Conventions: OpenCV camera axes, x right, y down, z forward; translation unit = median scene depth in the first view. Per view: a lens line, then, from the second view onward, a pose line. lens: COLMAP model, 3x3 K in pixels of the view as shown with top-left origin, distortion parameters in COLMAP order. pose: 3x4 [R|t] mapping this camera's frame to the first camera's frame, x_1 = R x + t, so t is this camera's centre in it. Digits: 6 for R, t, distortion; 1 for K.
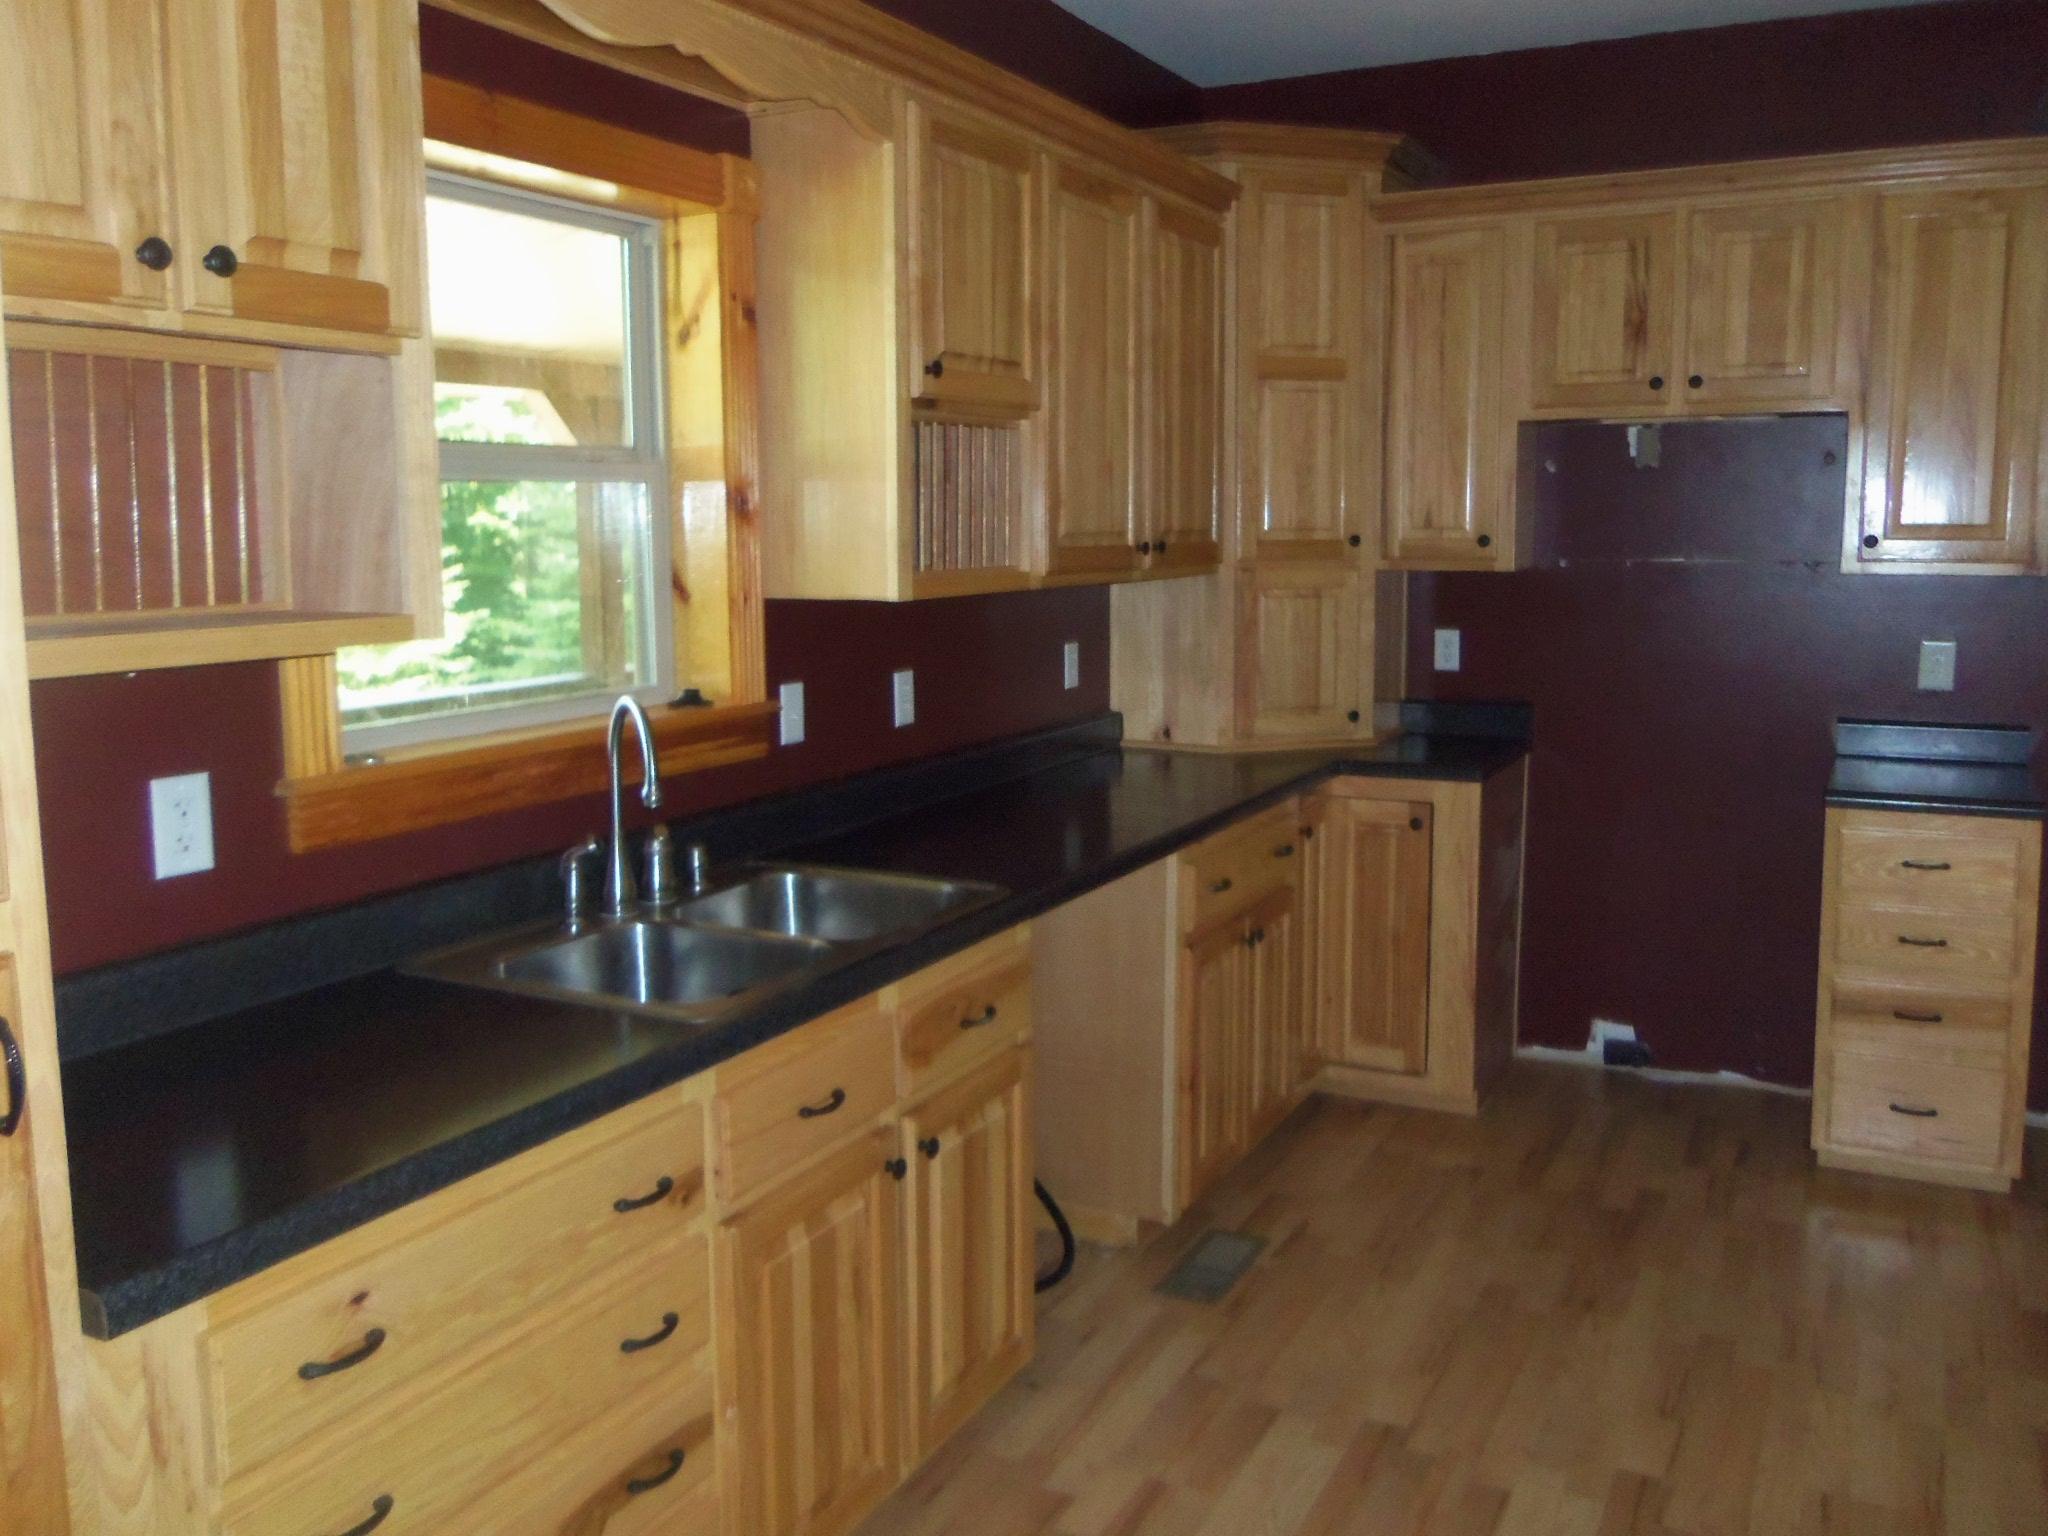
lens RADIAL K [[1668.6, 0, 1020.4], [0, 1668.6, 745.3], [0, 0, 1]] dist [-0.040074, 0.002397]
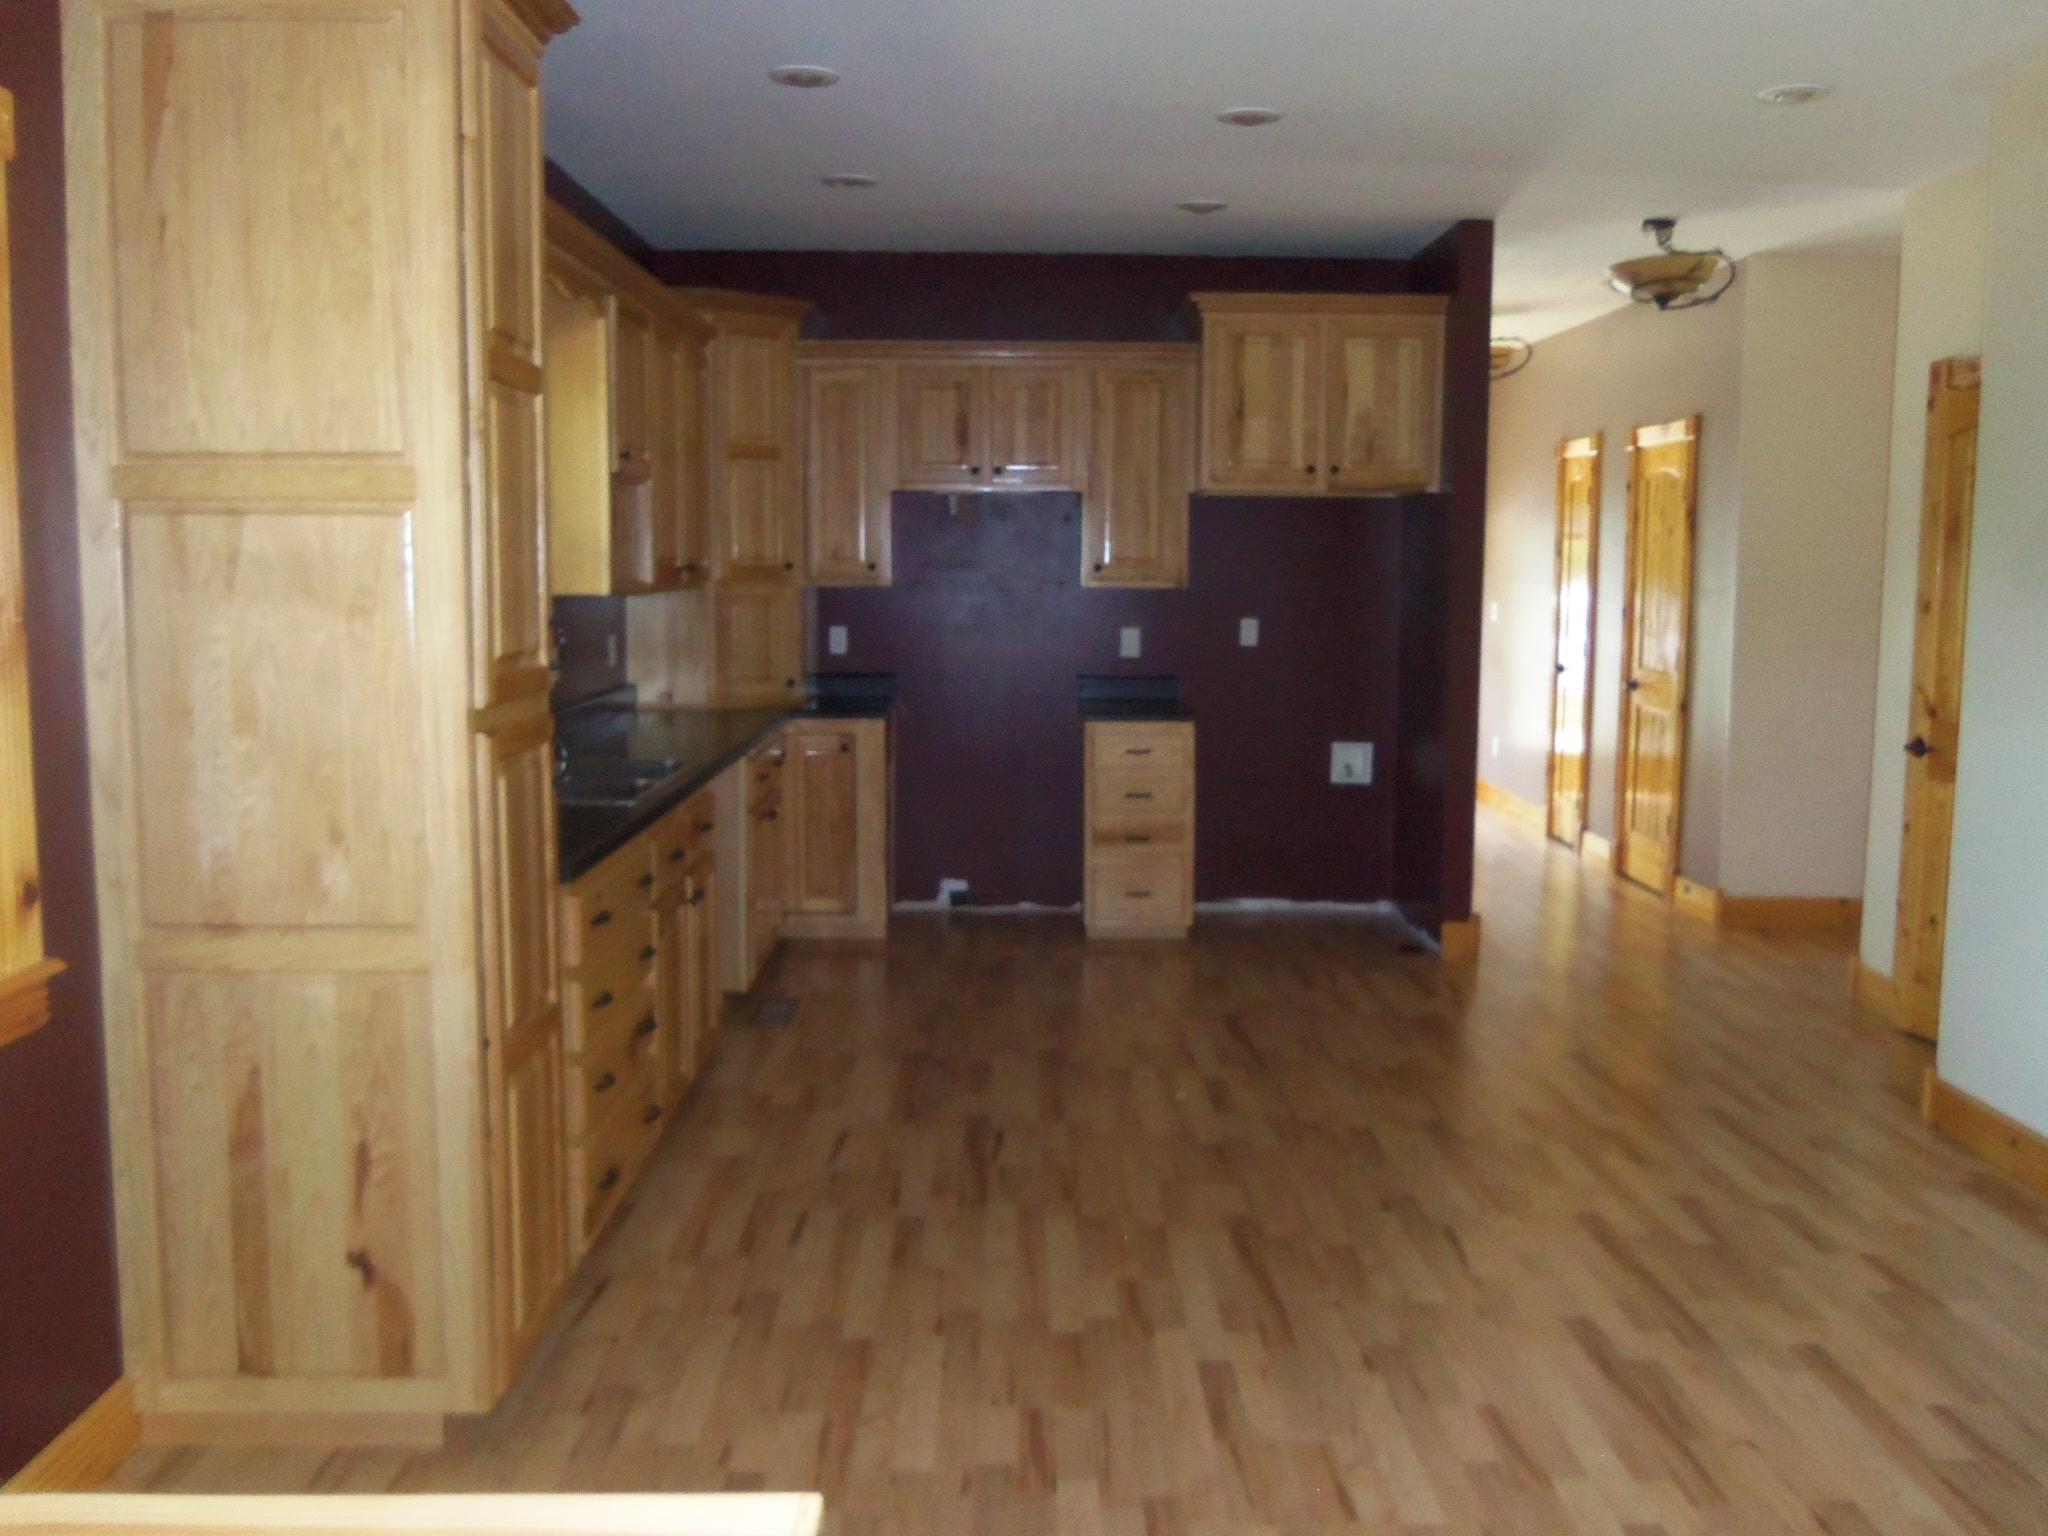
lens RADIAL K [[1668.6, 0, 1020.4], [0, 1668.6, 745.3], [0, 0, 1]] dist [-0.040074, 0.002397]
pose [[0.880952, -0.038494, 0.471638, -0.341237], [0.051525, 0.998563, -0.014740, 0.073956], [-0.470392, 0.037286, 0.881669, -0.435160]]
